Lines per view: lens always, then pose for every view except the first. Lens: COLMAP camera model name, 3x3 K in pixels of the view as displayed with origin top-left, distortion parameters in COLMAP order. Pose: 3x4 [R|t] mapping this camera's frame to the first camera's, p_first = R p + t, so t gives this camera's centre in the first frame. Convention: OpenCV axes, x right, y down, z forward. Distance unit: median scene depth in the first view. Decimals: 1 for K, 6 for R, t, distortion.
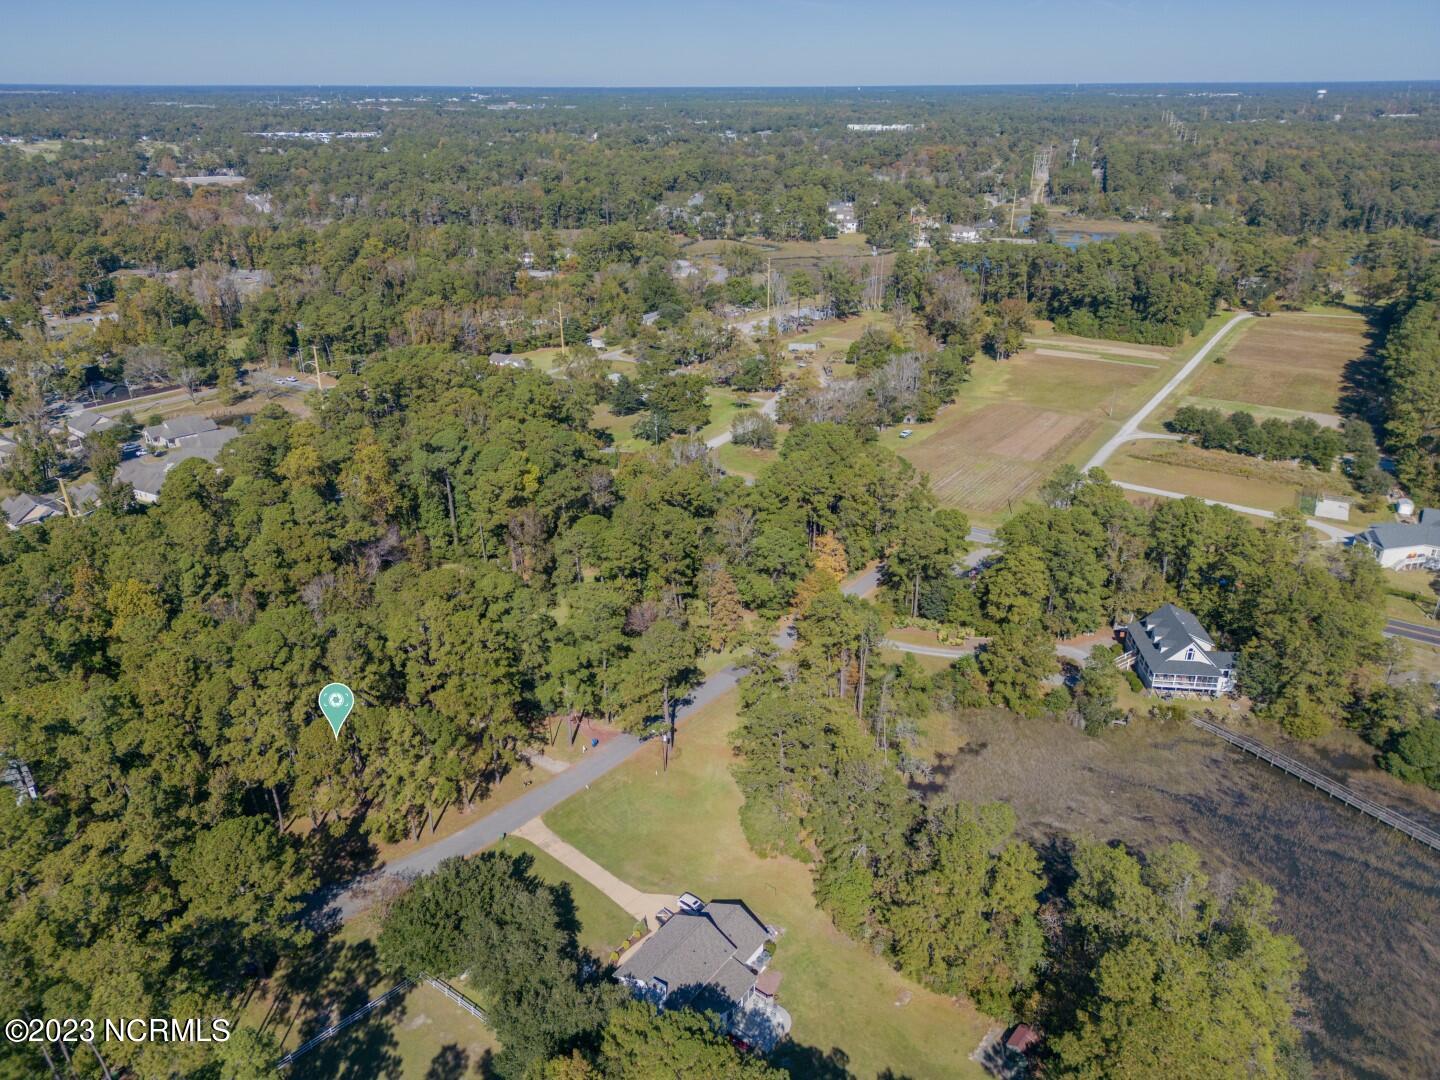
lens RADIAL K [[1019.2, 0, 720.0], [0, 1019.2, 540.0], [0, 0, 1]] dist [0.047593, -0.036375]
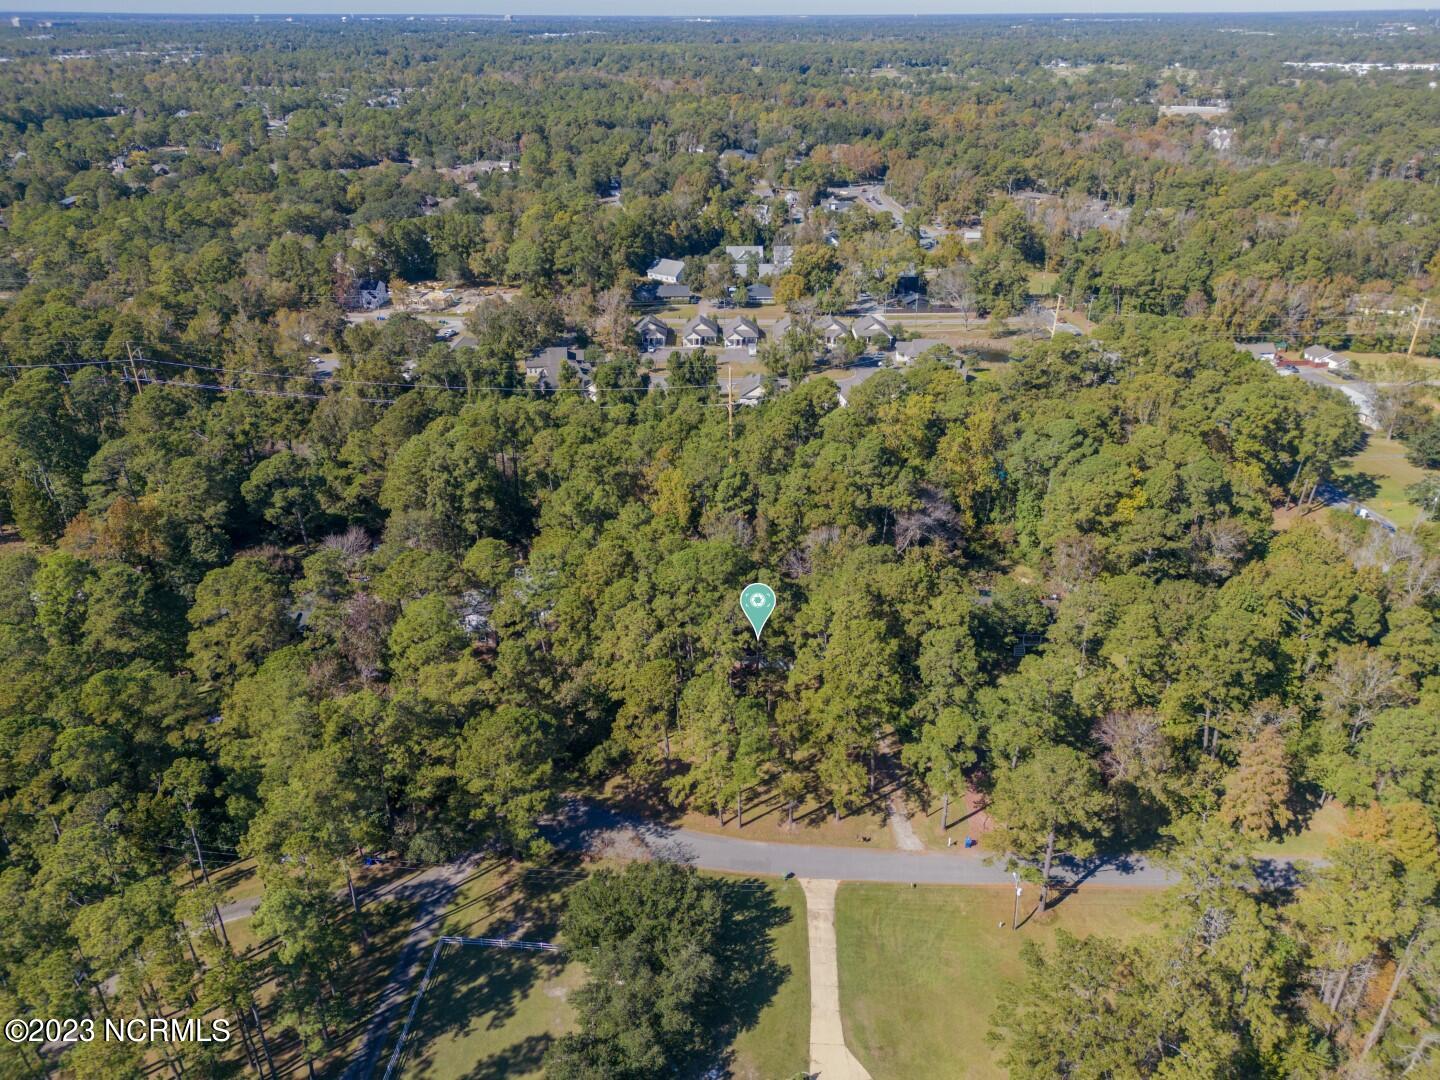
lens RADIAL K [[1019.2, 0, 720.0], [0, 1019.2, 540.0], [0, 0, 1]] dist [0.047593, -0.036375]
pose [[0.623381, 0.356869, -0.695730, 0.310019], [-0.316808, 0.928744, 0.192528, -0.152427], [0.714863, 0.100394, 0.692020, 0.393731]]
